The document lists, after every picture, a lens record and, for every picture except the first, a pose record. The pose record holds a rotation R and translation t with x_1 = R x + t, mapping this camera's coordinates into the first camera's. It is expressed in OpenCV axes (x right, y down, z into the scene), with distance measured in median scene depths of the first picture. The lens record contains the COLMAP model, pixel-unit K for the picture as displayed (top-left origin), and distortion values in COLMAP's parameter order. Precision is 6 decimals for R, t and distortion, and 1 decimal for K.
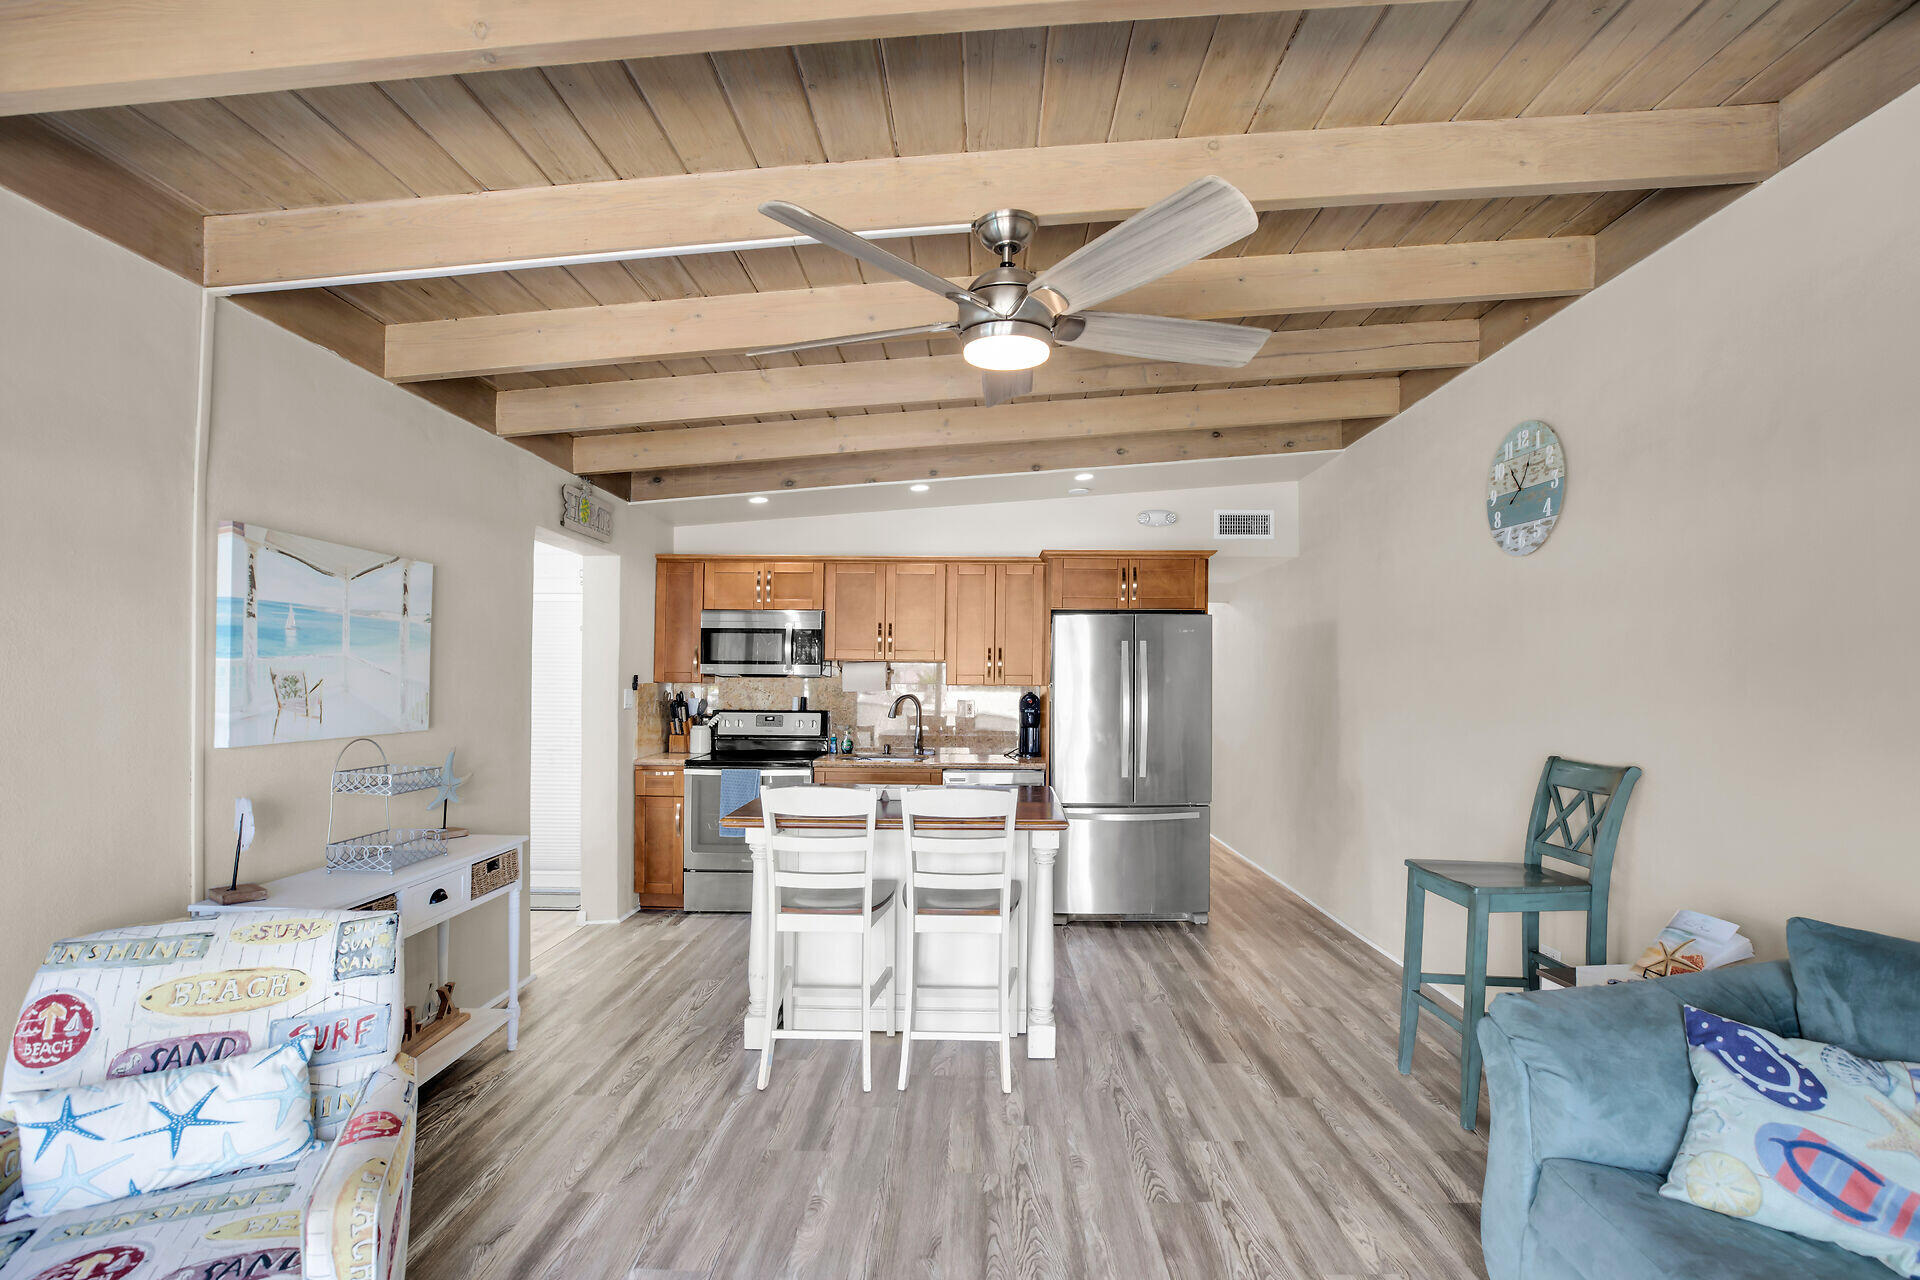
lens RADIAL K [[884.1, 0, 1023.0], [0, 884.1, 628.3], [0, 0, 1]] dist [-0.036509, -0.000044]
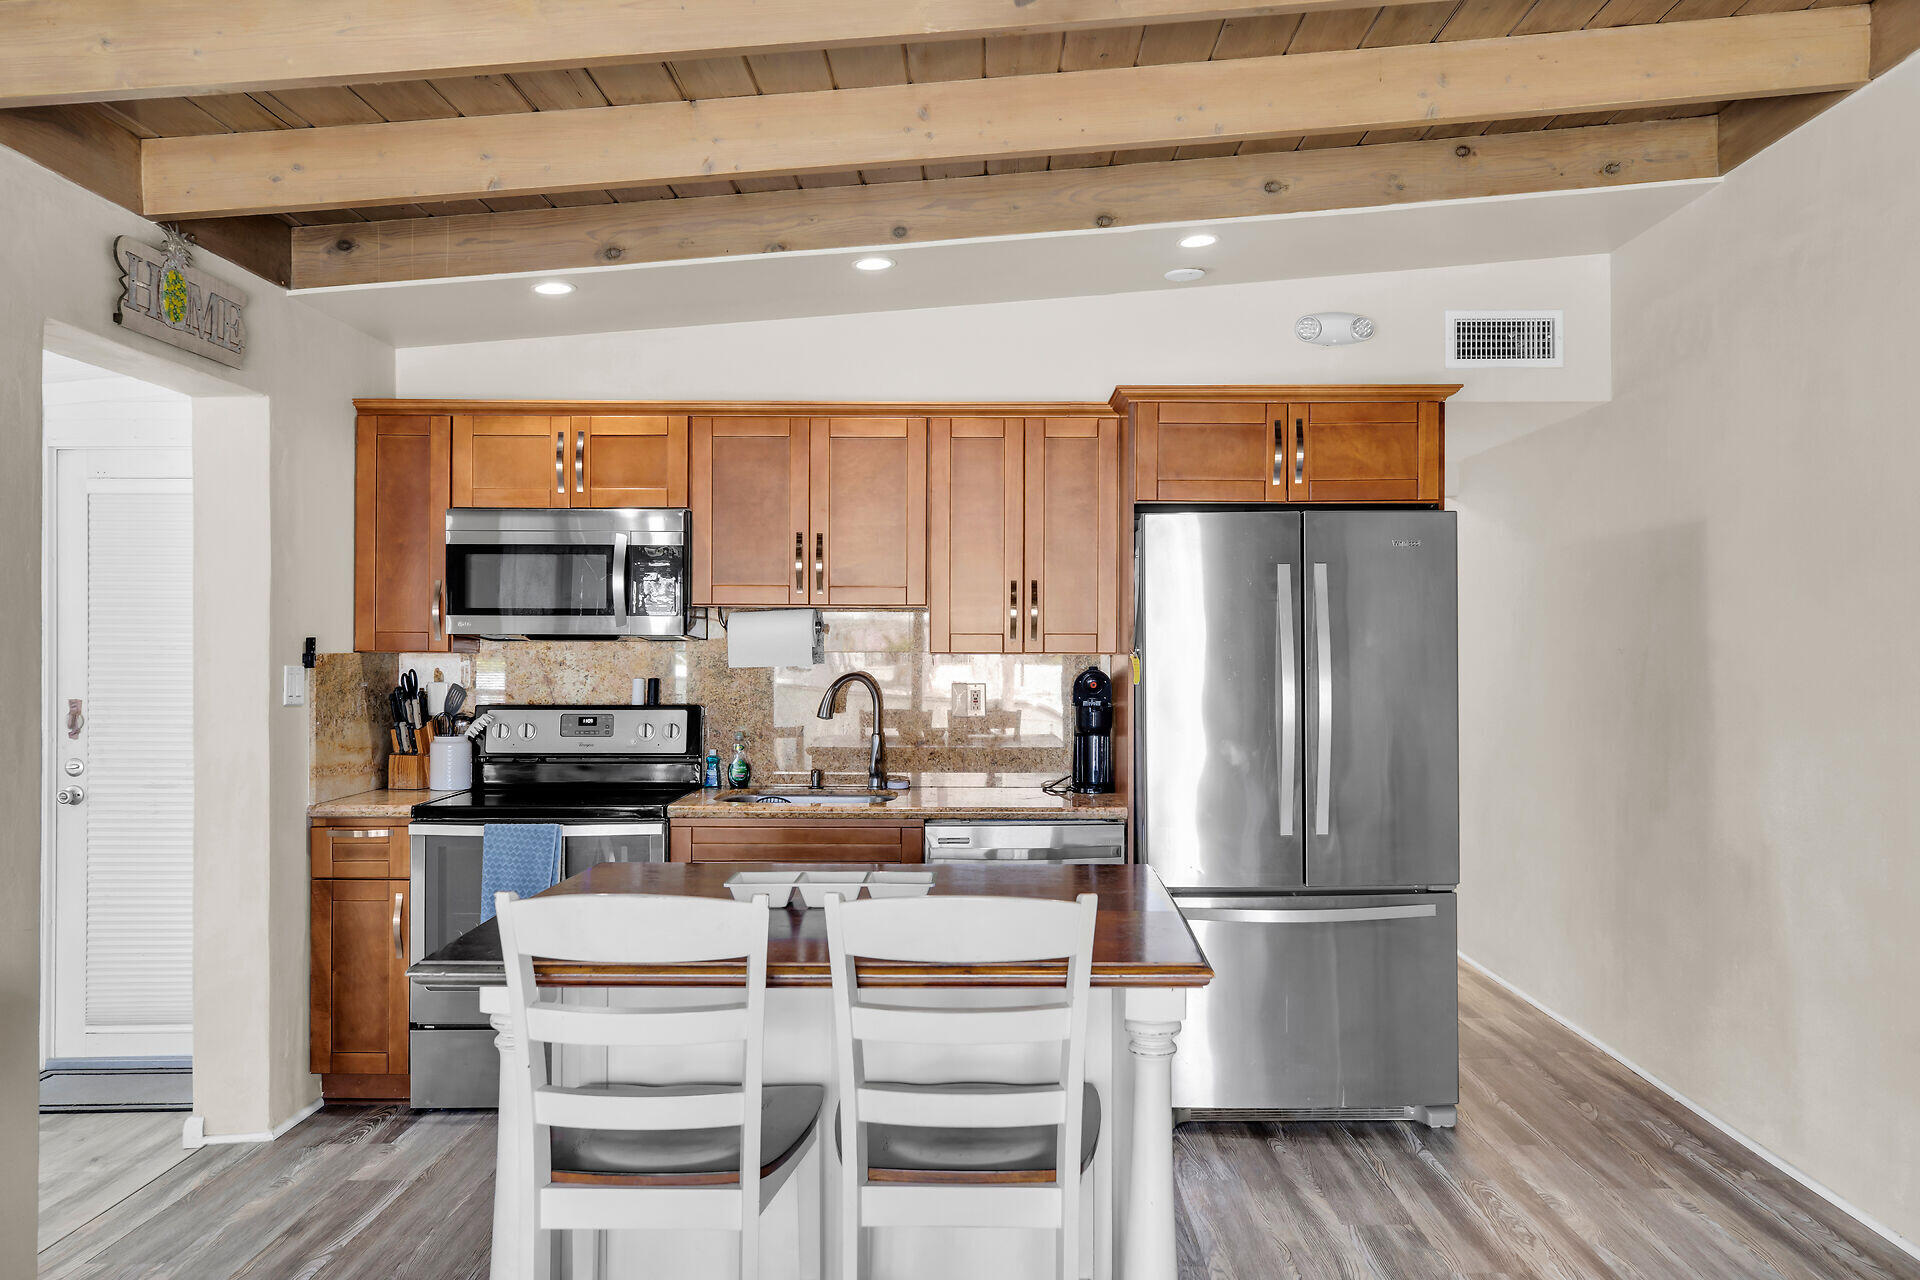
lens RADIAL K [[906.3, 0, 947.1], [0, 906.3, 635.3], [0, 0, 1]] dist [-0.040444, 0.014878]
pose [[0.997349, -0.006858, -0.072444, -0.040277], [0.009979, 0.999033, 0.042811, 0.032106], [0.072080, -0.043420, 0.996453, 0.493490]]
